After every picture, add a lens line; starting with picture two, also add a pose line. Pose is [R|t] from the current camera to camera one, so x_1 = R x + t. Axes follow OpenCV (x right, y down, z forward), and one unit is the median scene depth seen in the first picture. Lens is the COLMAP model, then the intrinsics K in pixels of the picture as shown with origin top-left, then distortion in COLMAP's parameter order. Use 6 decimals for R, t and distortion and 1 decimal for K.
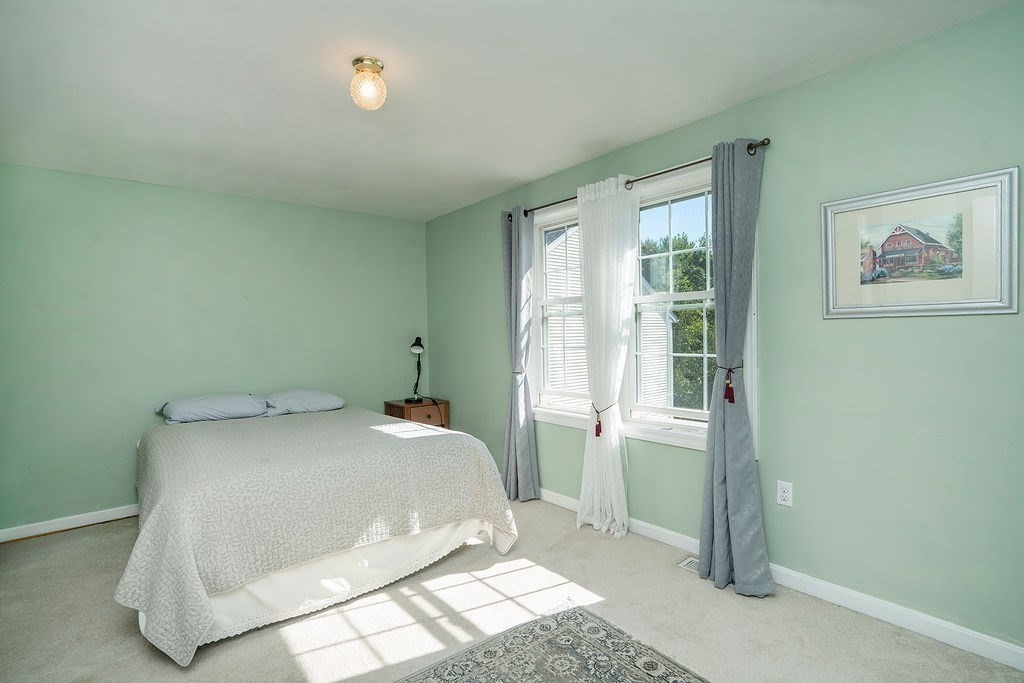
lens RADIAL K [[470.6, 0, 509.4], [0, 470.6, 344.0], [0, 0, 1]] dist [-0.061667, 0.024846]
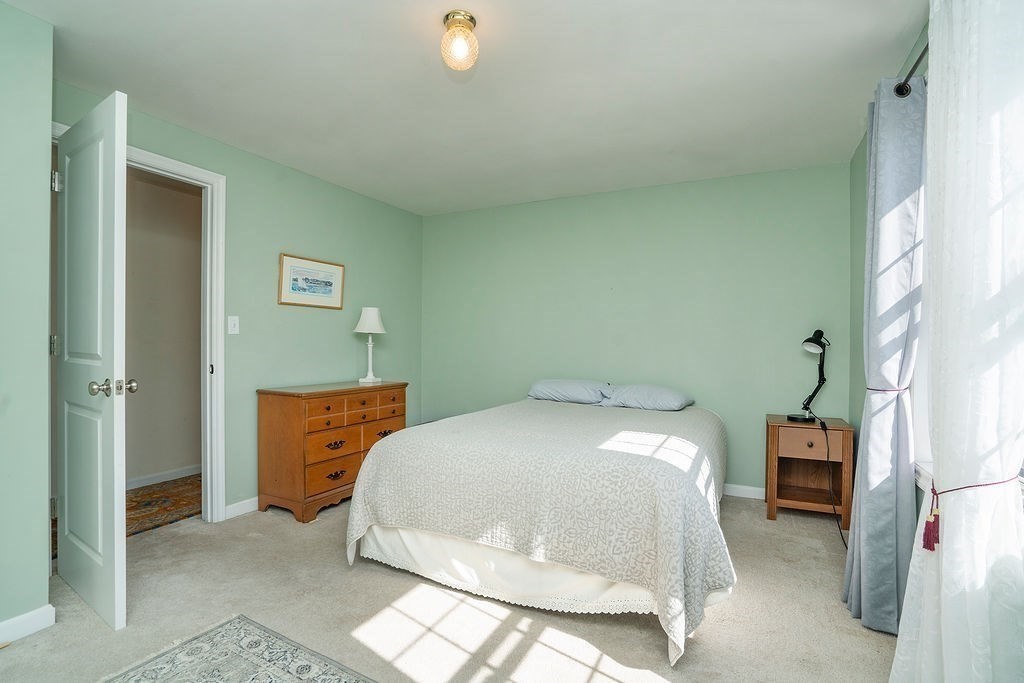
lens RADIAL K [[470.6, 0, 509.4], [0, 470.6, 344.0], [0, 0, 1]] dist [-0.061667, 0.024846]
pose [[0.419738, 0.024832, -0.907306, 0.490652], [-0.031601, 0.999419, 0.012734, 0.023021], [0.907095, 0.023327, 0.420279, 0.597140]]
